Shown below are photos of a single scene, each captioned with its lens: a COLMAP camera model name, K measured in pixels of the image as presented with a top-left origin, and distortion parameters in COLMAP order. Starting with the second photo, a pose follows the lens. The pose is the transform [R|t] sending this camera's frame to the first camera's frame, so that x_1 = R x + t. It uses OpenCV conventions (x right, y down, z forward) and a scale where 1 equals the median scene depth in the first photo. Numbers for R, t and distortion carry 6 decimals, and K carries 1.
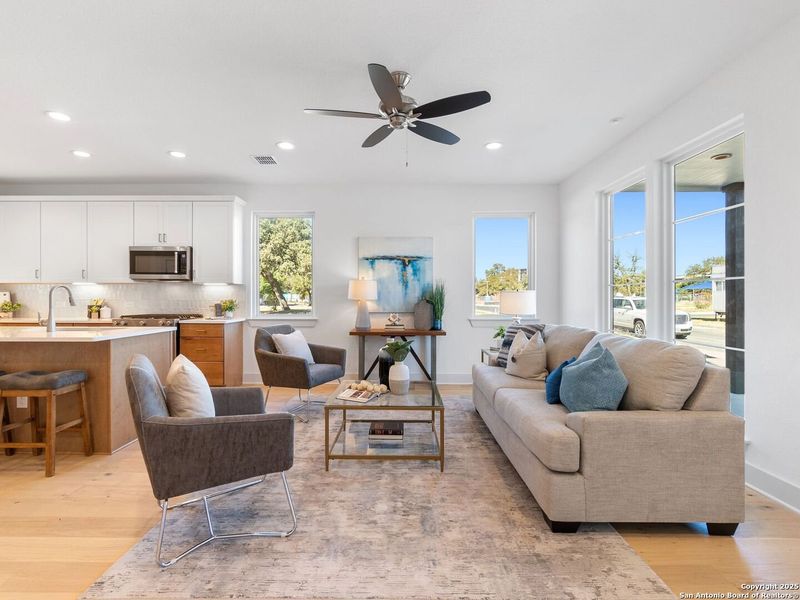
lens RADIAL K [[389.3, 0, 395.2], [0, 389.3, 291.6], [0, 0, 1]] dist [-0.004485, -0.000174]
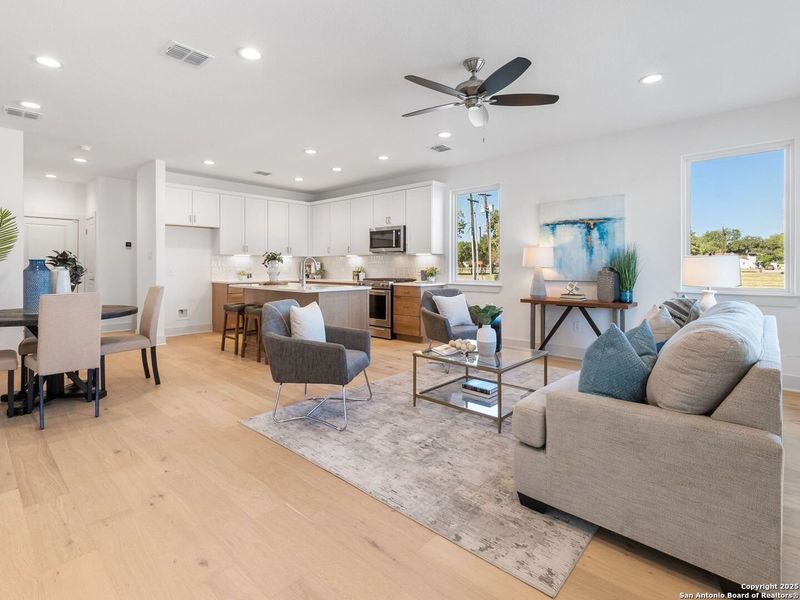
lens RADIAL K [[401.0, 0, 400.2], [0, 401.0, 257.1], [0, 0, 1]] dist [-0.000512, -0.000070]
pose [[0.738907, -0.016604, -0.673603, 0.346961], [0.013332, 0.999861, -0.010022, 0.001032], [0.673675, -0.001575, 0.739026, 0.018905]]
